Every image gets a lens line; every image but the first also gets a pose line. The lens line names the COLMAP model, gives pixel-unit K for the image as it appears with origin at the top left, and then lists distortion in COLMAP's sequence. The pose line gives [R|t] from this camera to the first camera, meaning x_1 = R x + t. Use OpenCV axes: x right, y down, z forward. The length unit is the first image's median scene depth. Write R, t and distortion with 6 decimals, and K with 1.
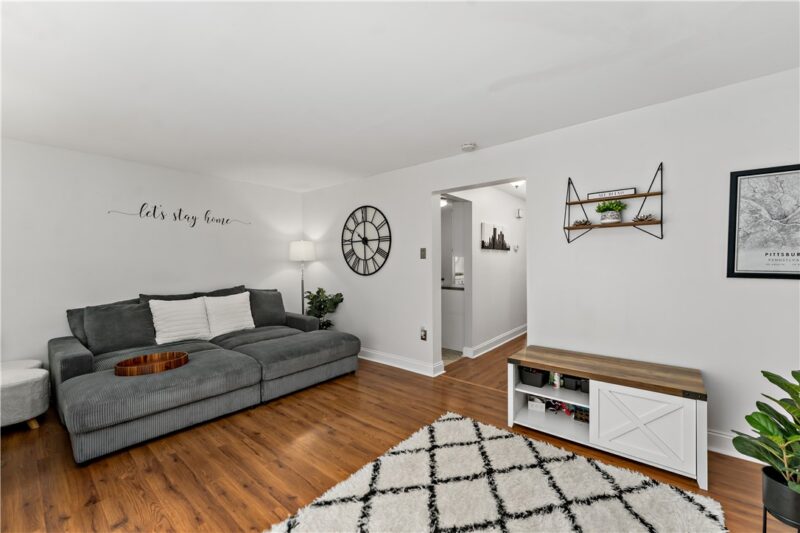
lens RADIAL K [[328.3, 0, 395.6], [0, 328.3, 270.0], [0, 0, 1]] dist [-0.000080, 0.000141]
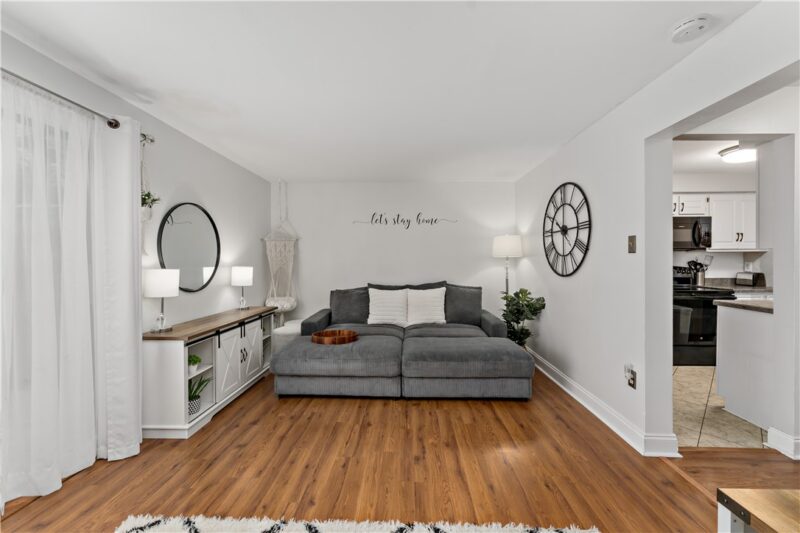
lens RADIAL K [[316.9, 0, 400.0], [0, 316.9, 266.5], [0, 0, 1]] dist [0.000113, 0.000082]
pose [[0.627102, 0.019351, -0.778697, 0.281416], [-0.019867, 0.999764, 0.008845, -0.006613], [0.778684, 0.009924, 0.627338, 0.308745]]
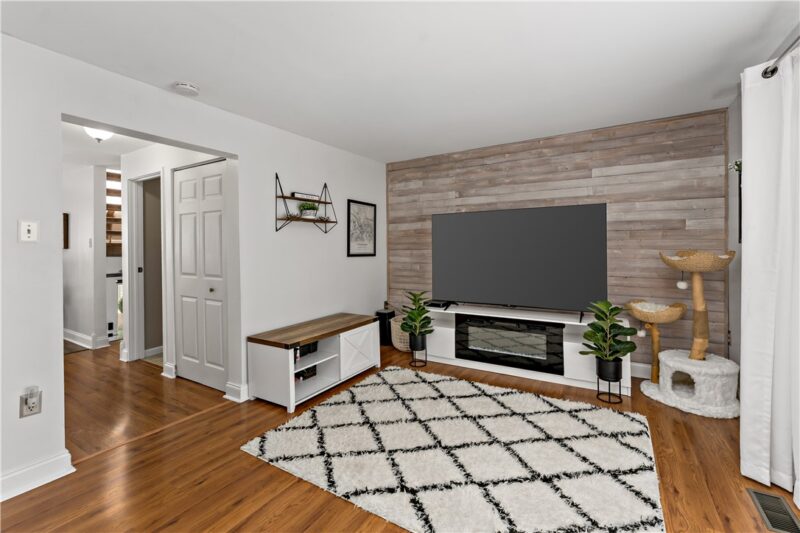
lens RADIAL K [[335.4, 0, 430.3], [0, 335.4, 246.8], [0, 0, 1]] dist [-0.001118, -0.000143]
pose [[-0.206492, 0.013852, 0.978350, -0.526452], [0.033928, 0.999400, -0.006989, -0.003119], [-0.977860, 0.031750, -0.206838, 0.558791]]
